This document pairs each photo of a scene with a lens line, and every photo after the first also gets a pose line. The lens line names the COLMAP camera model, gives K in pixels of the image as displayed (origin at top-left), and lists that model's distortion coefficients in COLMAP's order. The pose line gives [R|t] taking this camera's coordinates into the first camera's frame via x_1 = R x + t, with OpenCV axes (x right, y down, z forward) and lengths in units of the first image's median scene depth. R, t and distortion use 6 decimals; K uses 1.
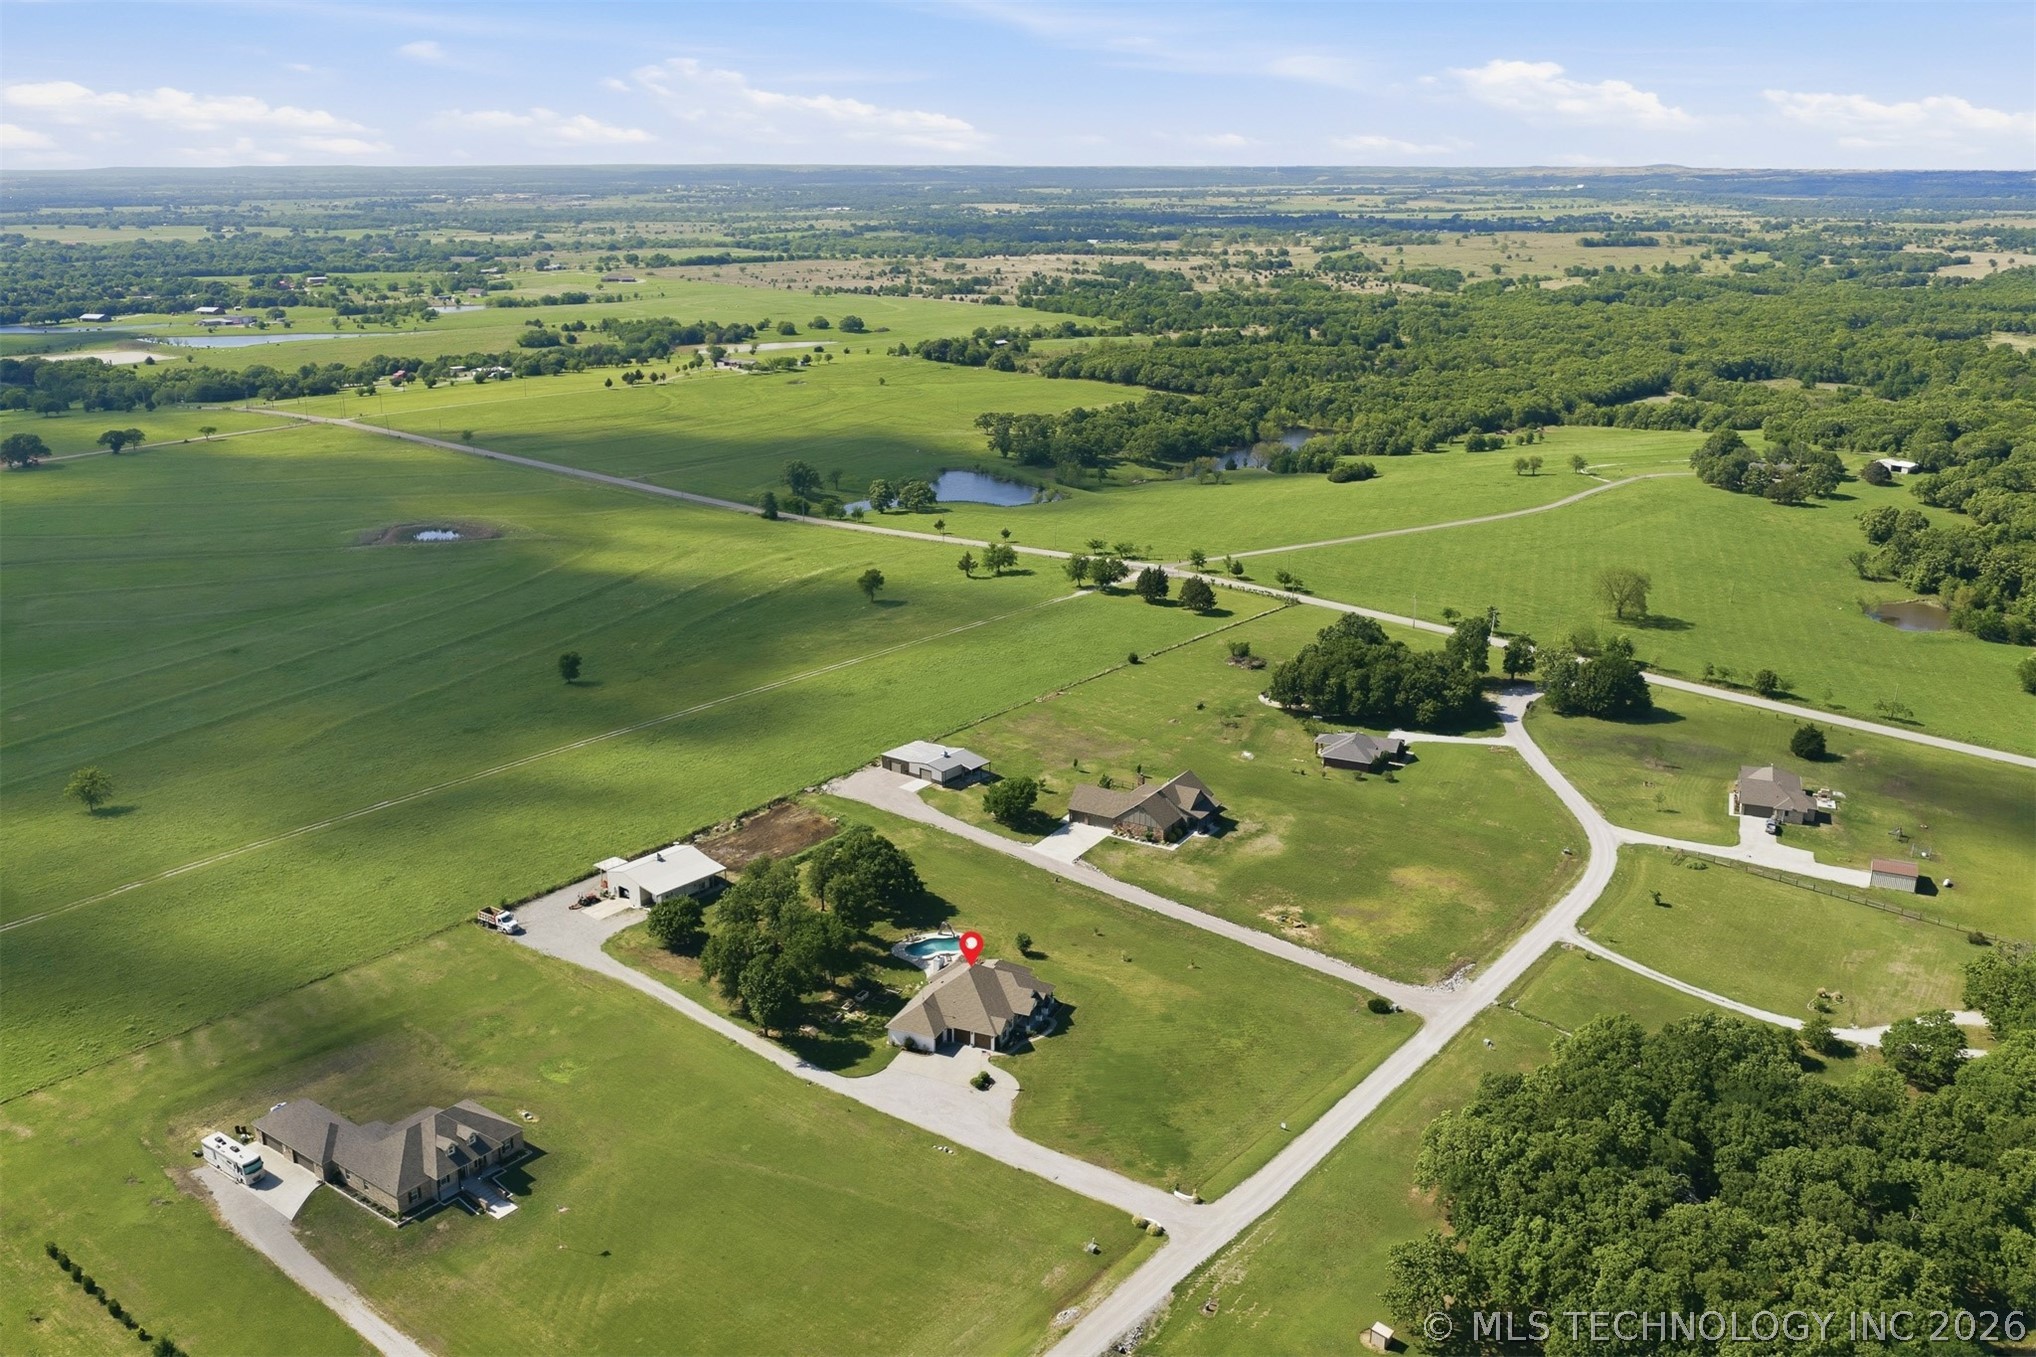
lens RADIAL K [[1707.7, 0, 1032.2], [0, 1707.7, 679.4], [0, 0, 1]] dist [0.001153, -0.011750]
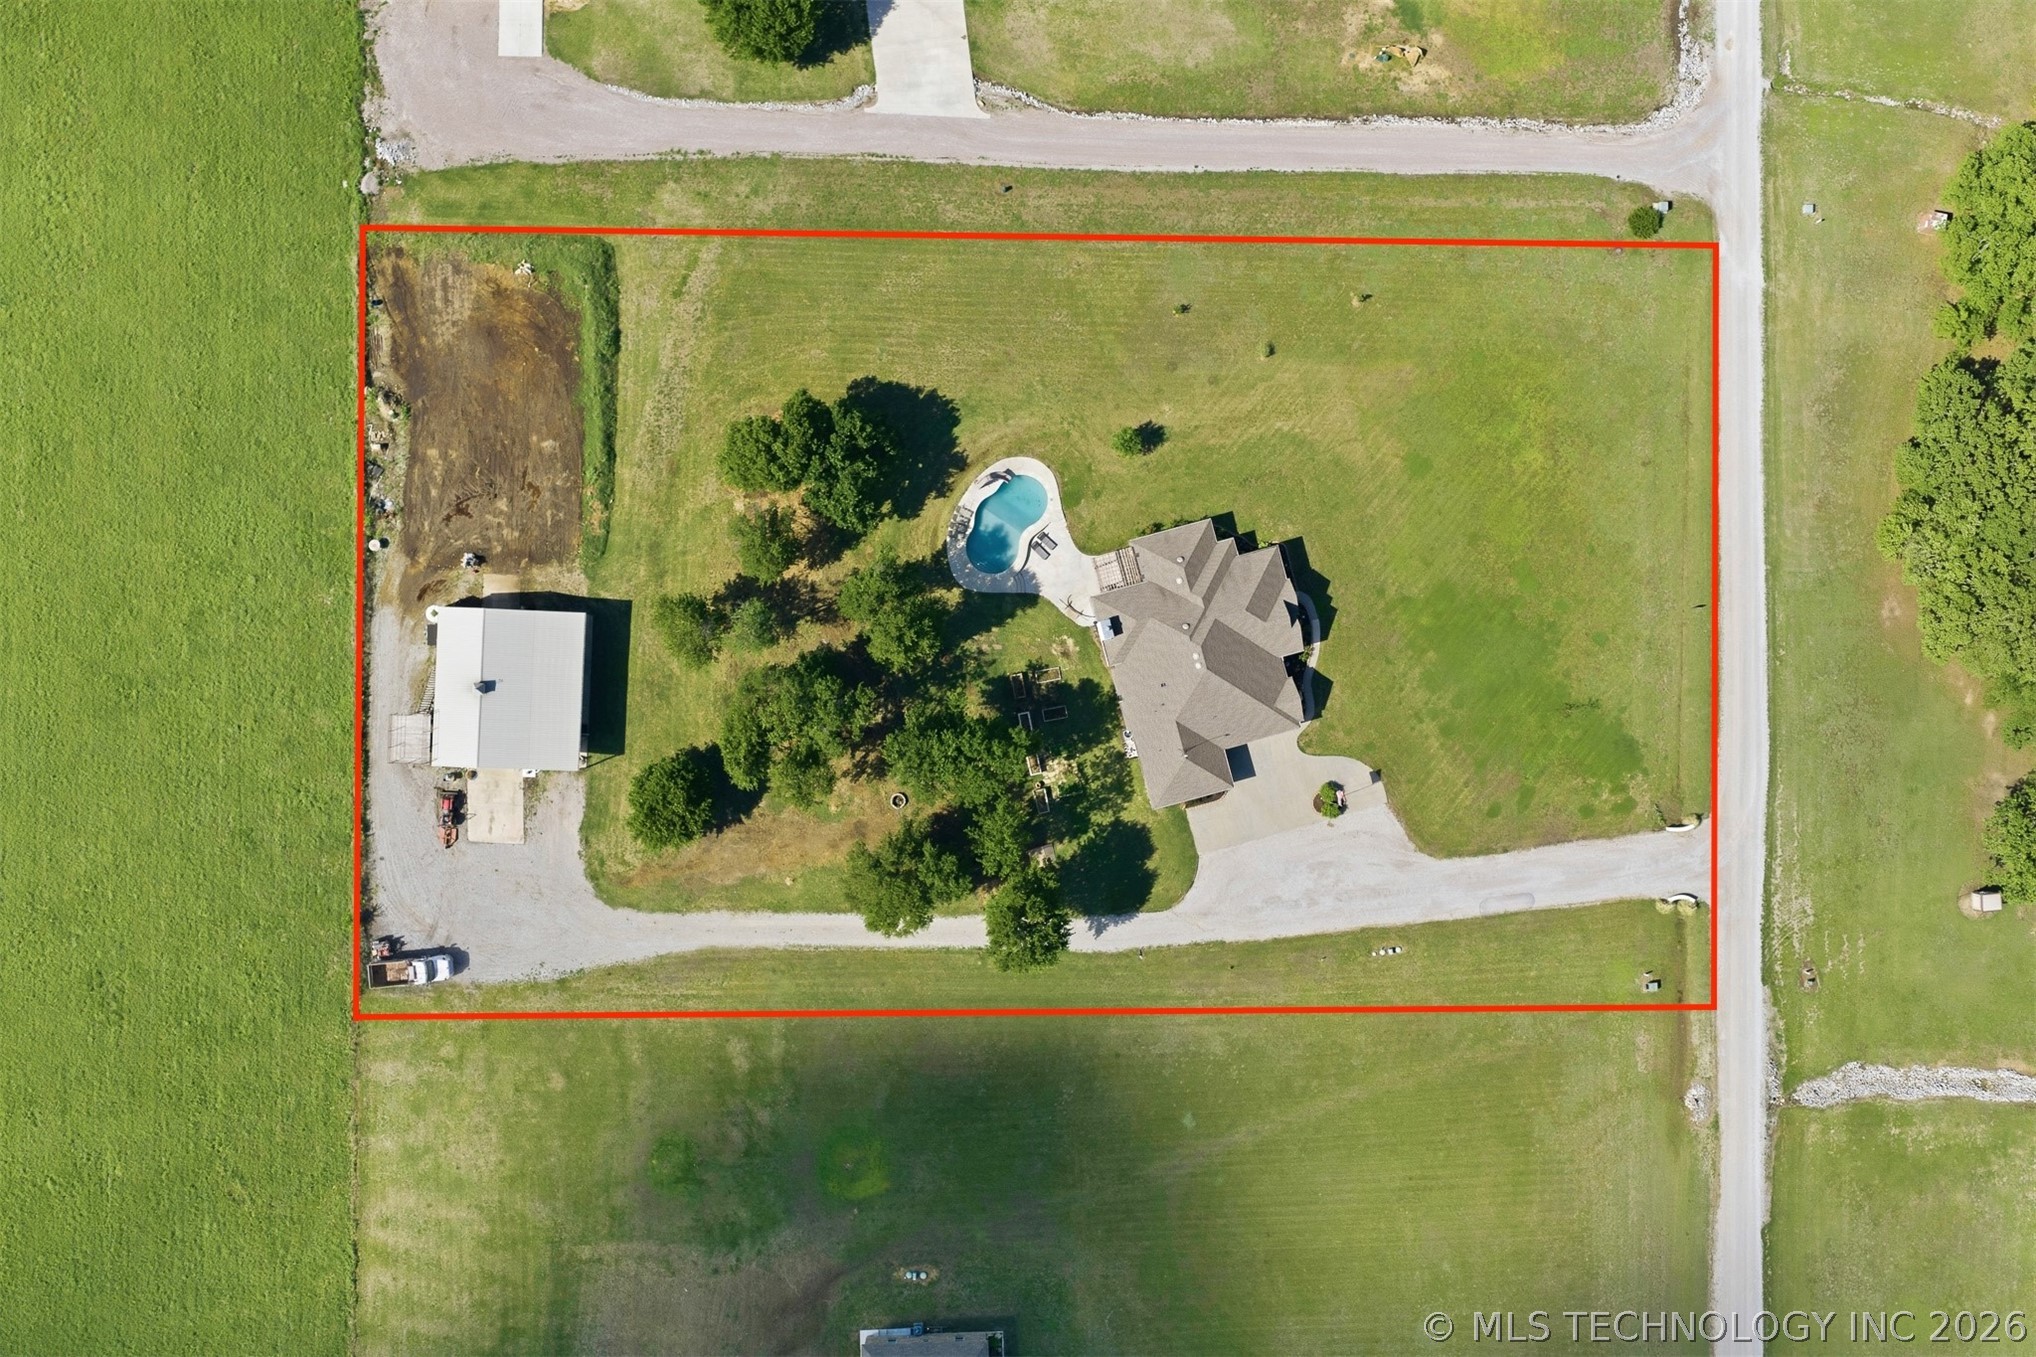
lens RADIAL K [[1707.7, 0, 1032.2], [0, 1707.7, 679.4], [0, 0, 1]] dist [0.001153, -0.011750]
pose [[0.790766, -0.611795, 0.019883, -0.097583], [0.170656, 0.251541, 0.952683, -0.414249], [-0.587848, -0.749956, 0.303316, 0.799036]]
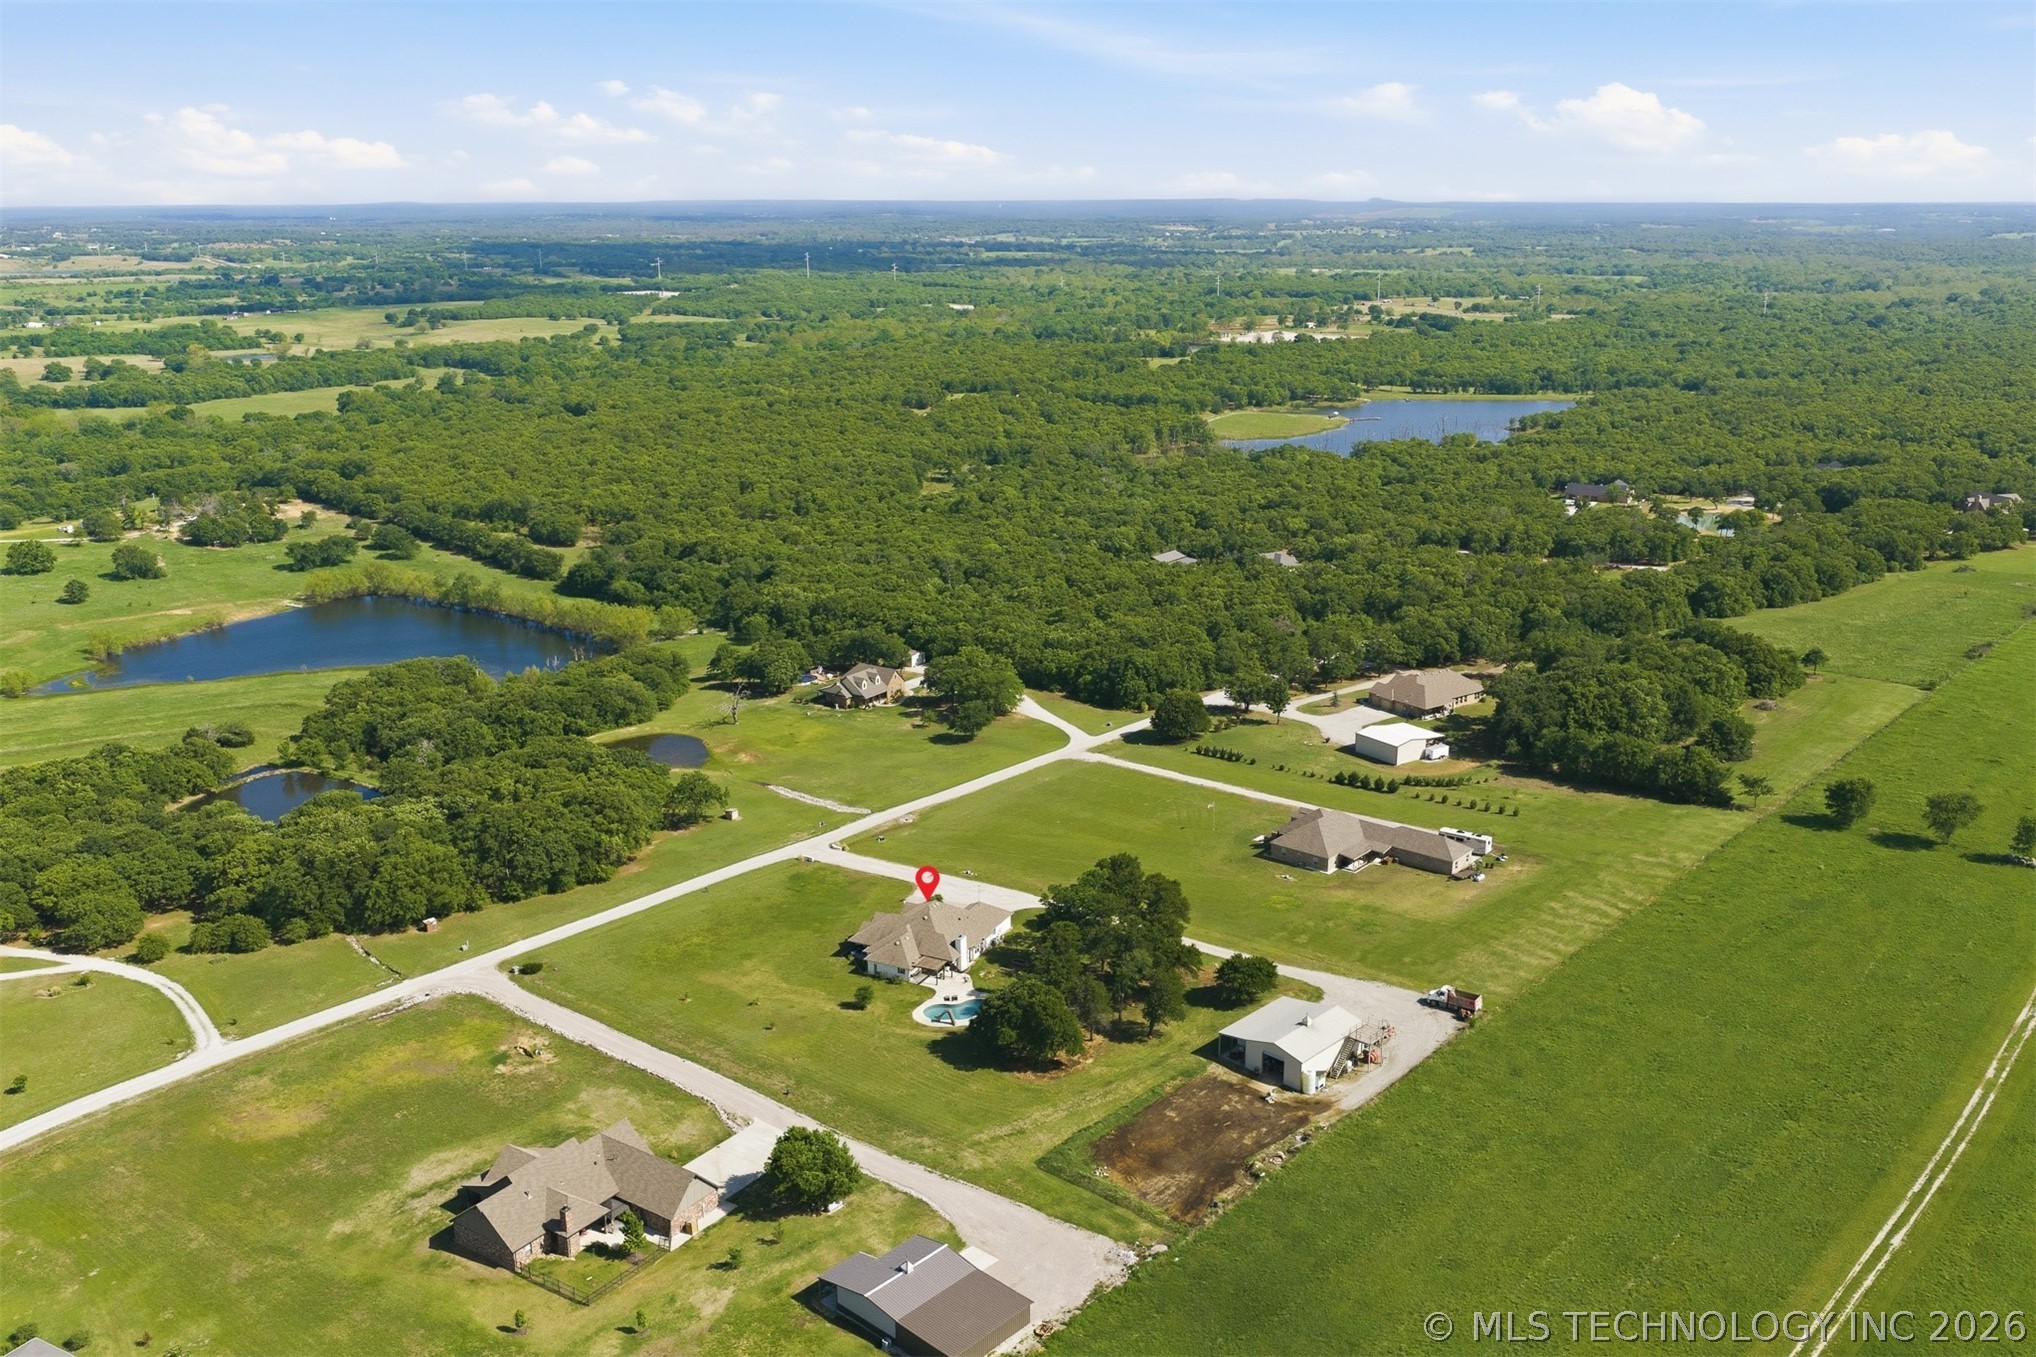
lens RADIAL K [[1707.7, 0, 1032.2], [0, 1707.7, 679.4], [0, 0, 1]] dist [0.001153, -0.011750]
pose [[-0.998047, -0.019940, 0.059198, -0.149343], [0.015263, 0.841113, 0.540645, -0.491084], [-0.060572, 0.540492, -0.839166, 1.716098]]
